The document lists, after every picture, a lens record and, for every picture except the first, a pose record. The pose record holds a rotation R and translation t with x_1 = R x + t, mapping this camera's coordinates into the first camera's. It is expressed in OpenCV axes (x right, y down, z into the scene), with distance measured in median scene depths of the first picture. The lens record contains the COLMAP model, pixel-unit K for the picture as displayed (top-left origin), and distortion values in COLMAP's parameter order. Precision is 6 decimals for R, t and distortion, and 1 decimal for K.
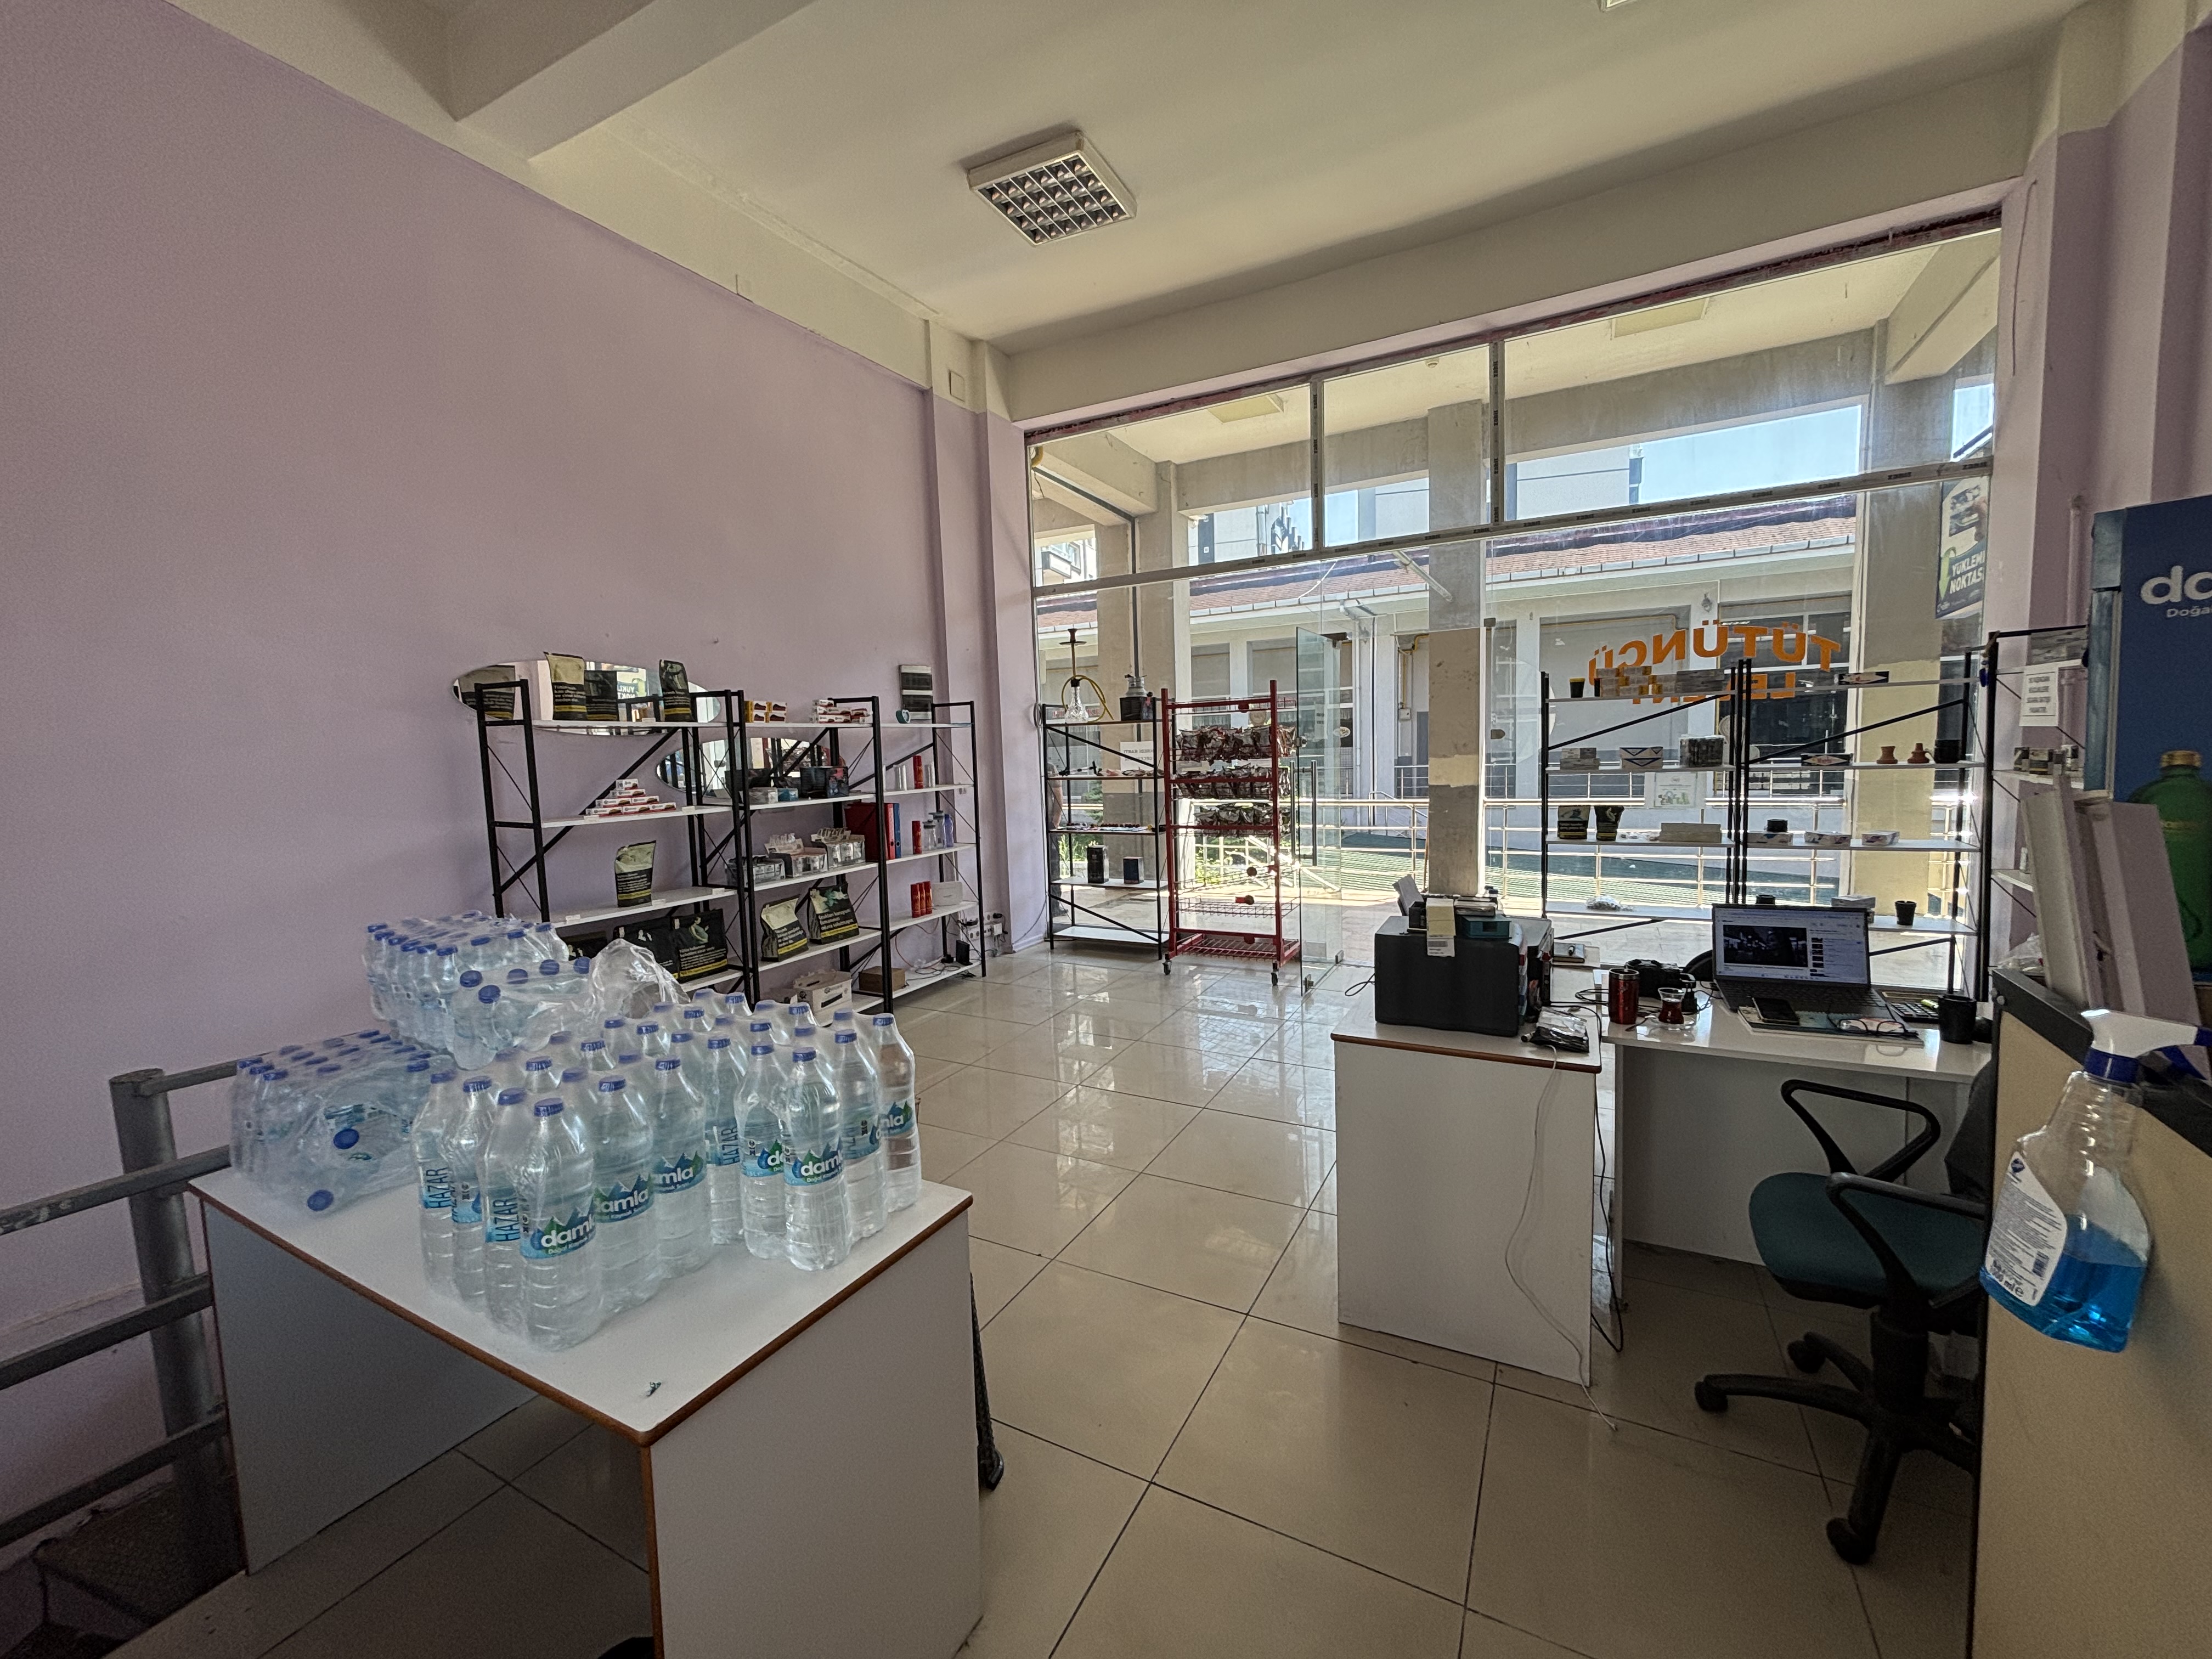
lens RADIAL K [[891.2, 0, 1109.5], [0, 891.2, 823.4], [0, 0, 1]] dist [0.032600, -0.000049]
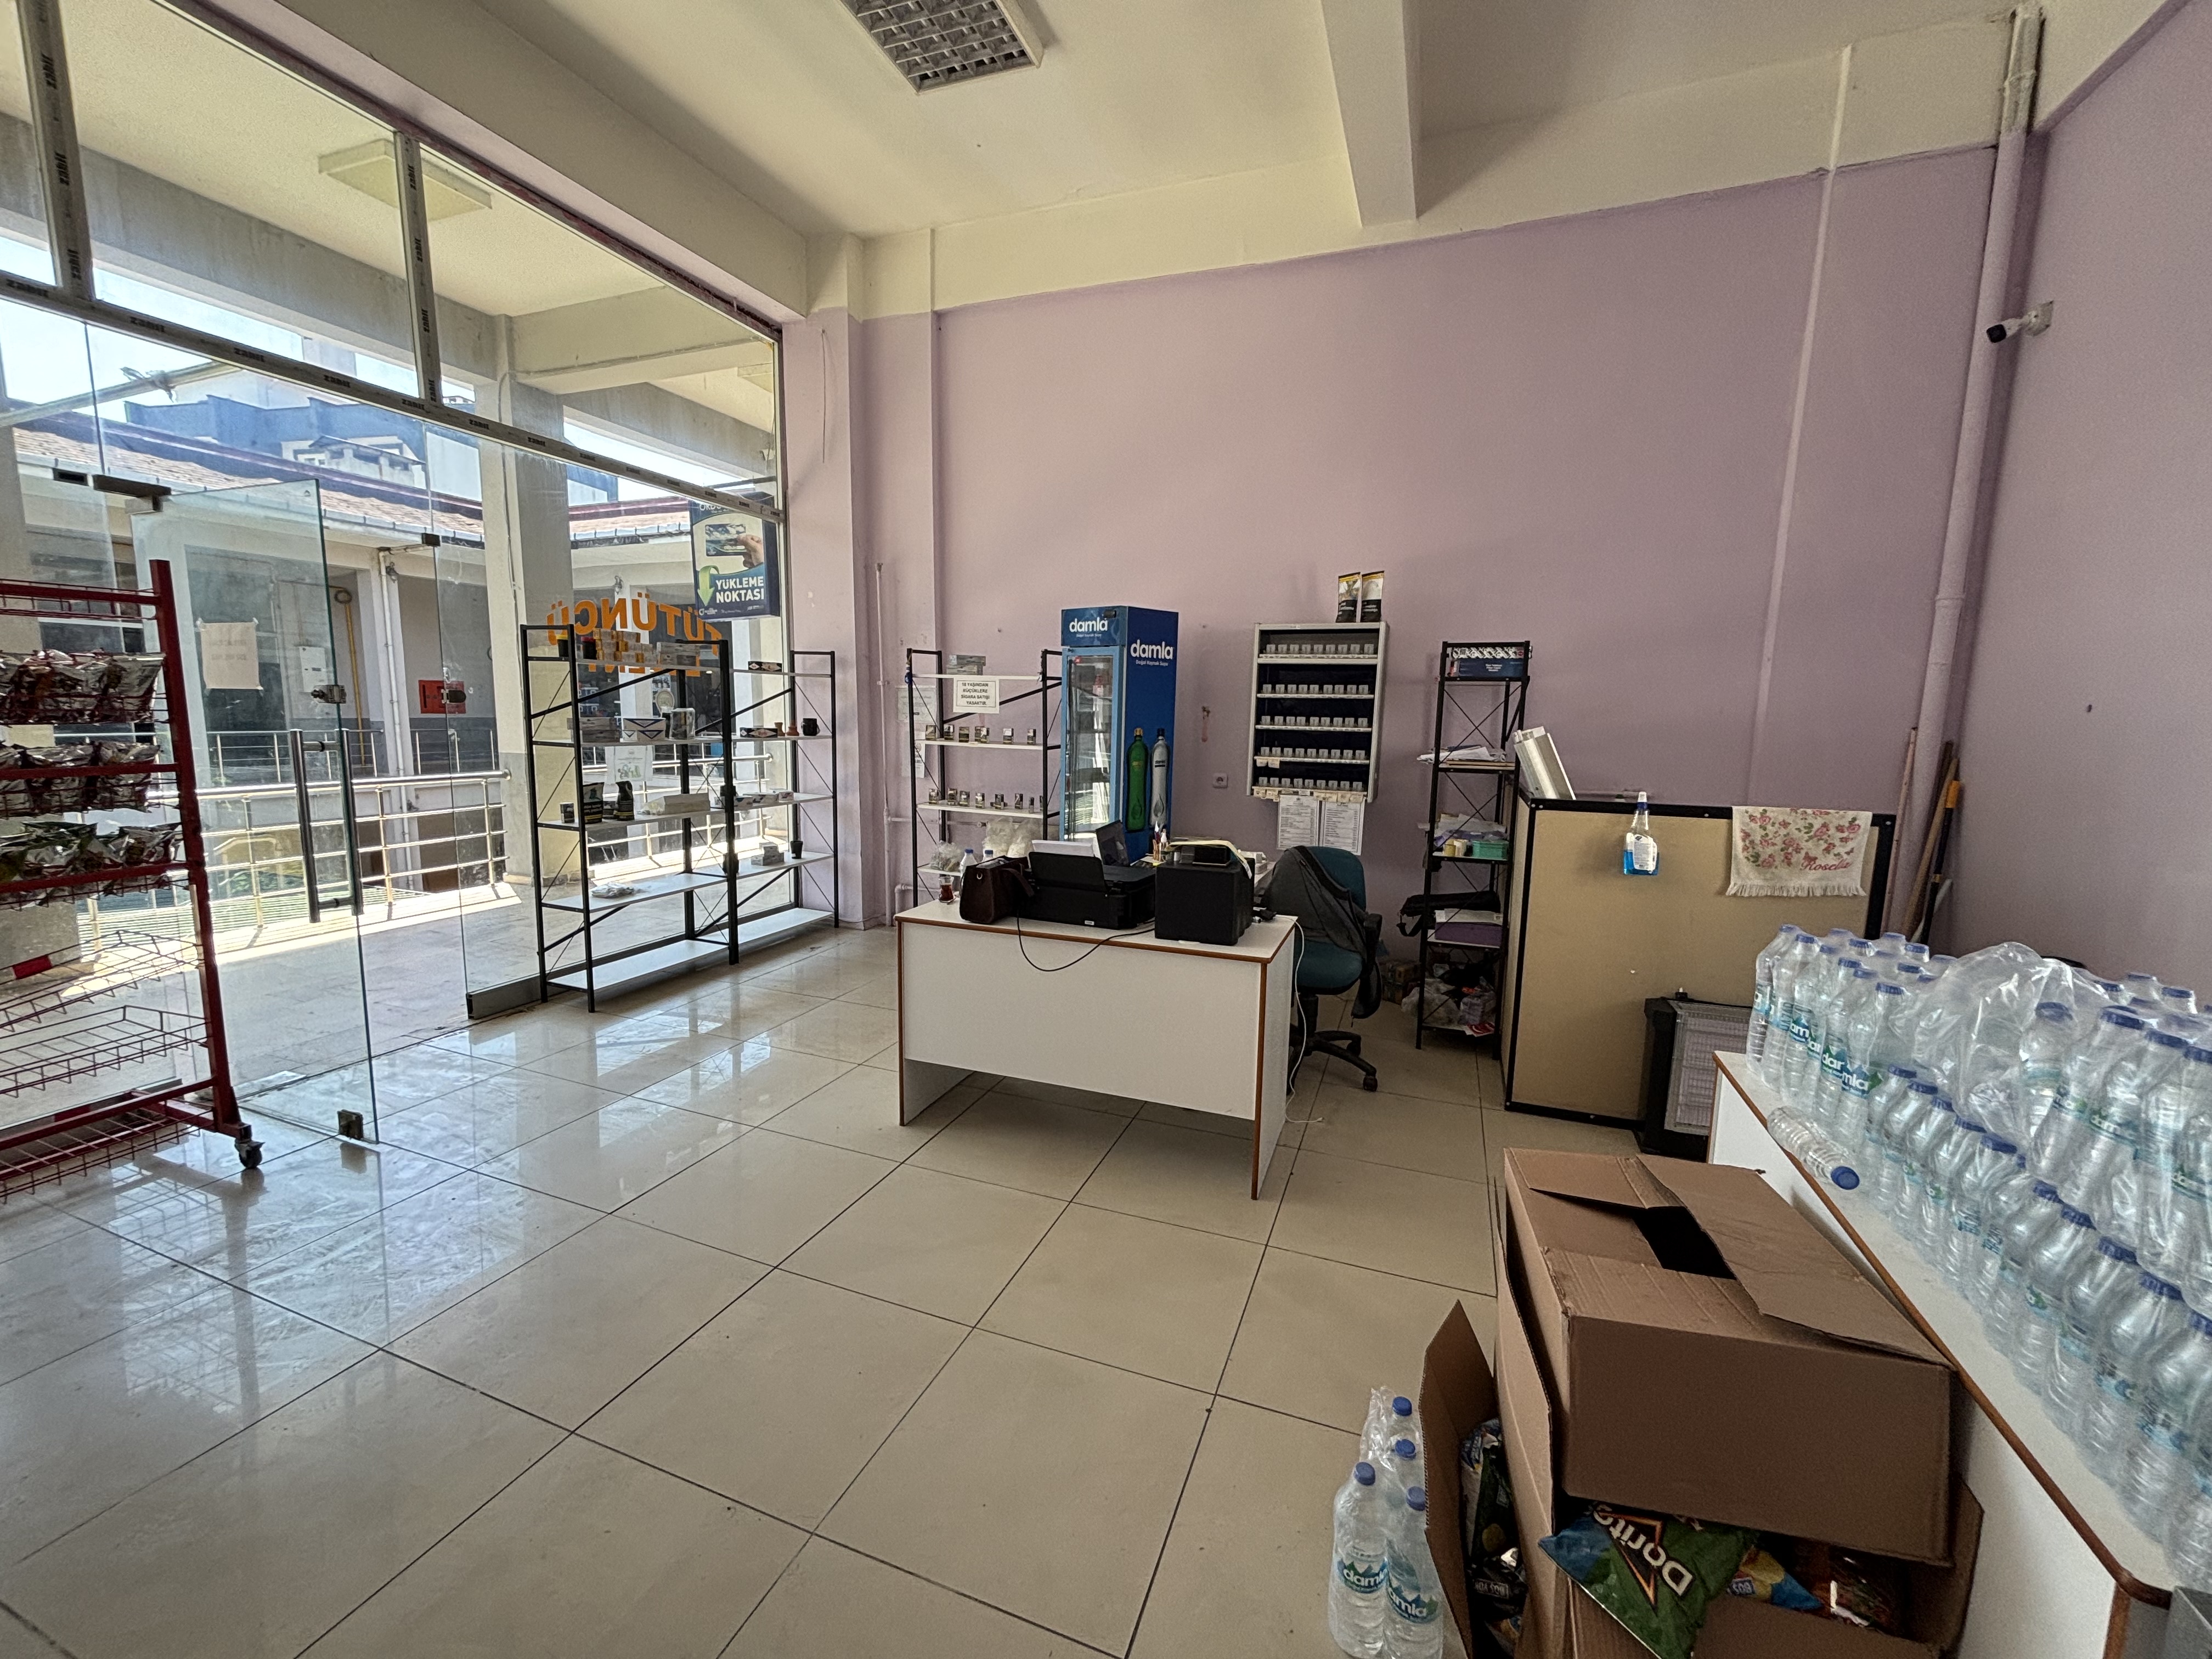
lens RADIAL K [[903.2, 0, 1102.5], [0, 903.2, 822.5], [0, 0, 1]] dist [-0.000985, 0.000259]
pose [[-0.114067, -0.093367, 0.989076, -0.411207], [0.073924, 0.992016, 0.102170, -0.036943], [-0.990719, 0.084770, -0.106255, 0.632998]]
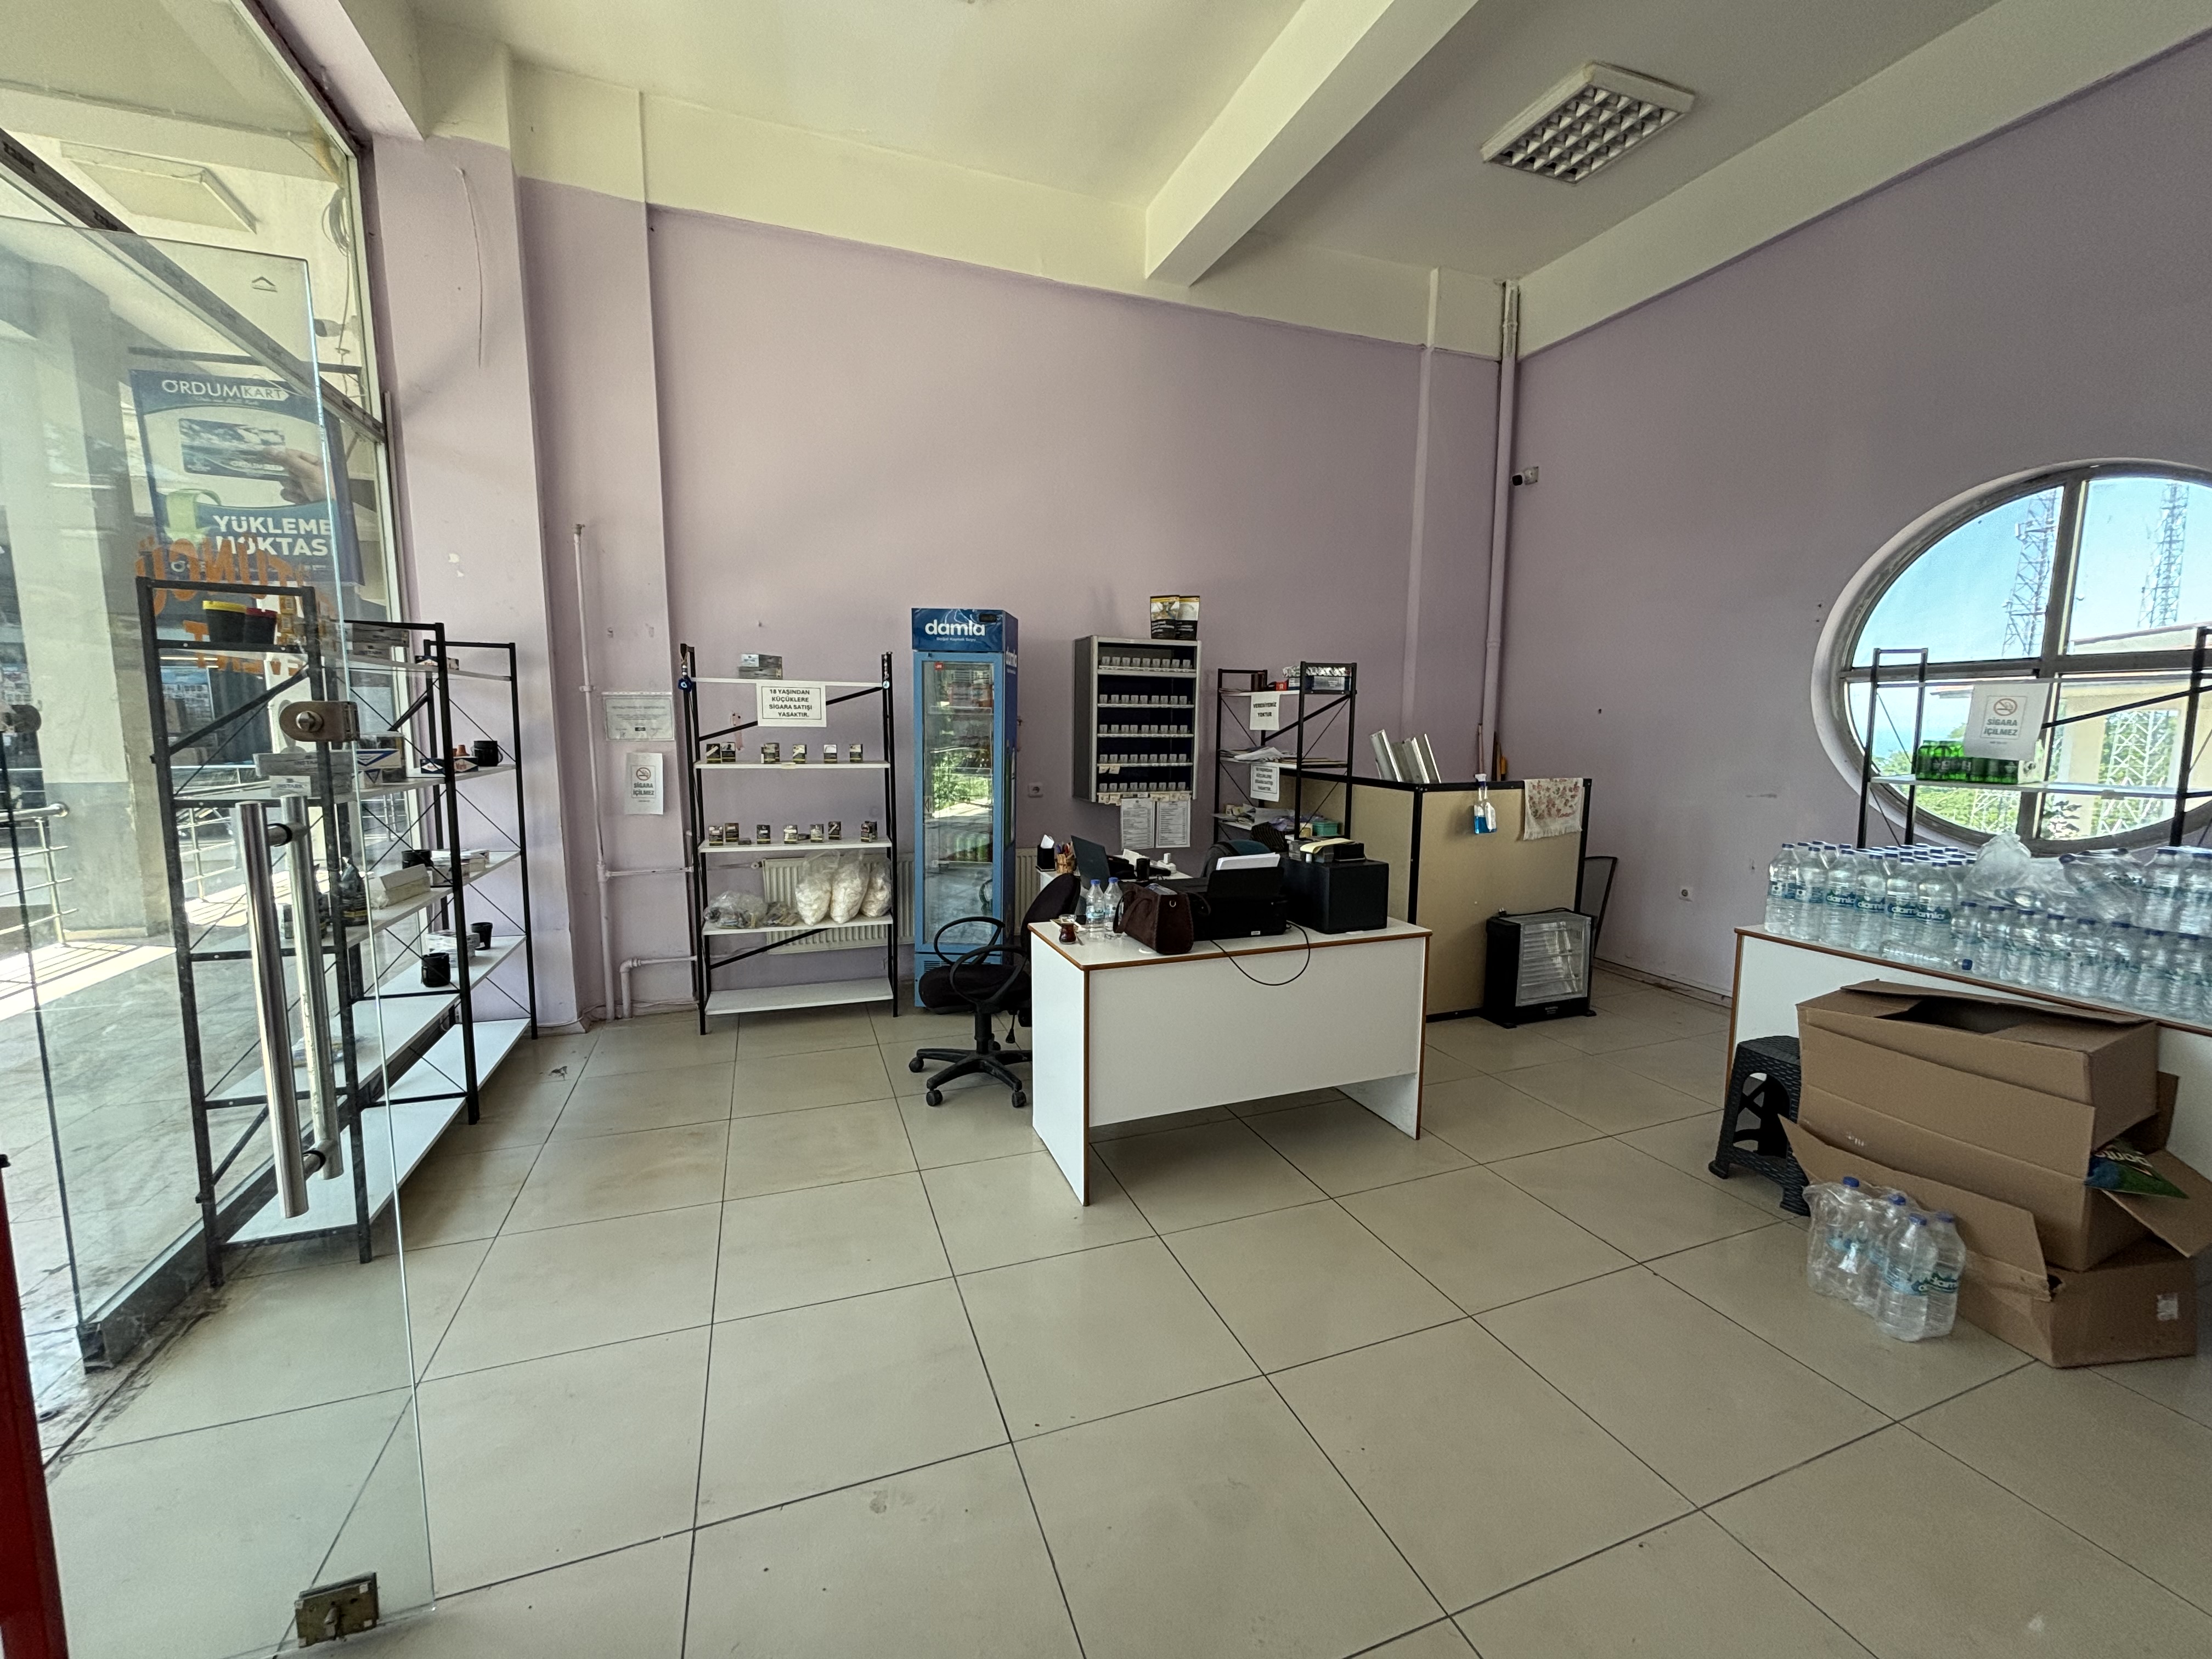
lens RADIAL K [[889.2, 0, 1103.4], [0, 889.2, 827.7], [0, 0, 1]] dist [0.000378, 0.000025]
pose [[-0.742278, -0.049201, 0.668283, -0.131971], [0.081125, 0.983367, 0.162505, -0.087239], [-0.665163, 0.174838, -0.725940, 1.092666]]
